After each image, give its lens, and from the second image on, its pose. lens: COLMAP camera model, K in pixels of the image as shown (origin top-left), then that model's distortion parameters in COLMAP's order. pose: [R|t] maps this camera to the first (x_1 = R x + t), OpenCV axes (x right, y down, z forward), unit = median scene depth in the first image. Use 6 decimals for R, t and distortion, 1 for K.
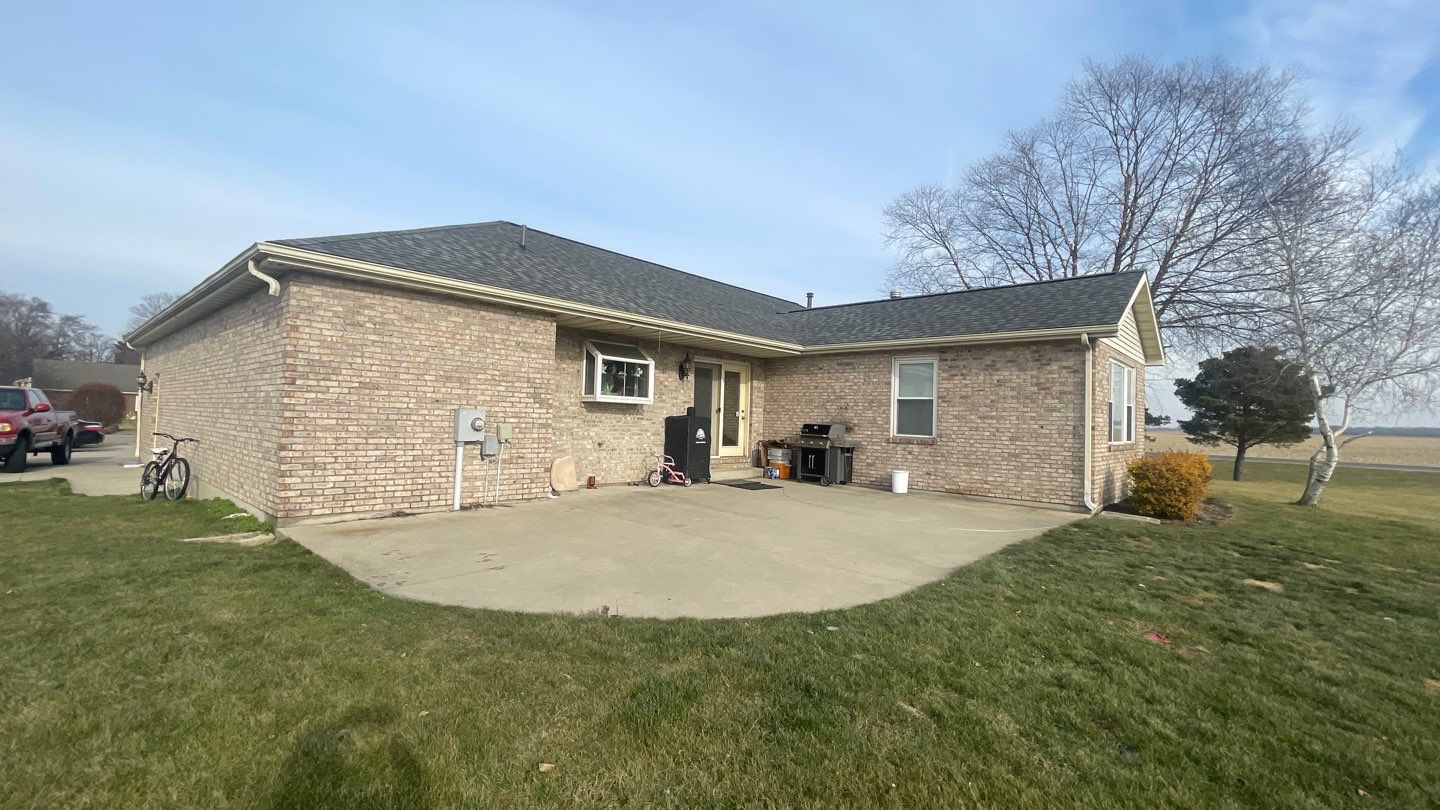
lens RADIAL K [[595.8, 0, 726.8], [0, 595.8, 405.1], [0, 0, 1]] dist [-0.003380, 0.000015]
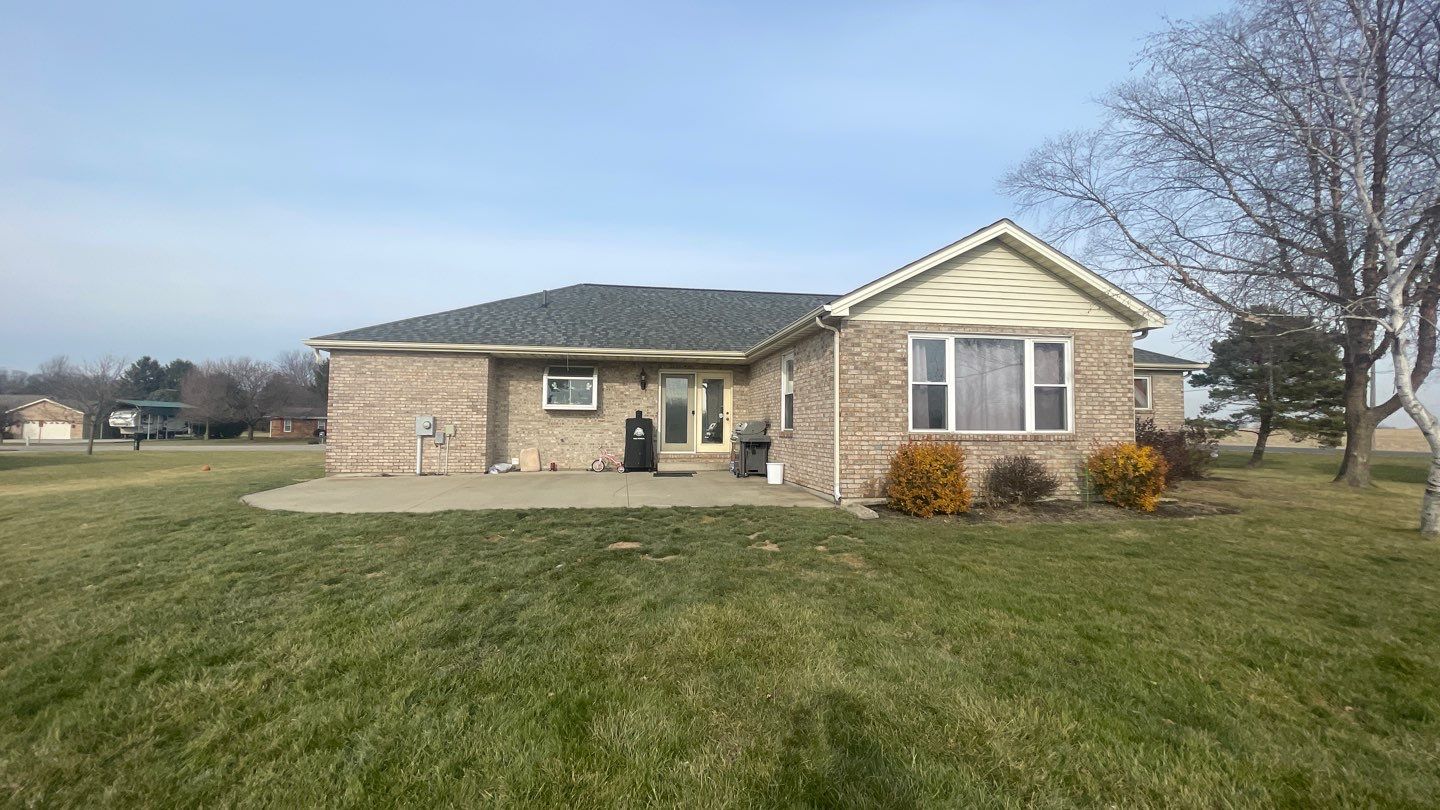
lens RADIAL K [[595.8, 0, 726.8], [0, 595.8, 405.1], [0, 0, 1]] dist [-0.003380, 0.000015]
pose [[0.789569, -0.052108, -0.611445, 0.961352], [0.034666, 0.998585, -0.040336, 0.054970], [0.612681, 0.010652, 0.790258, 0.140289]]
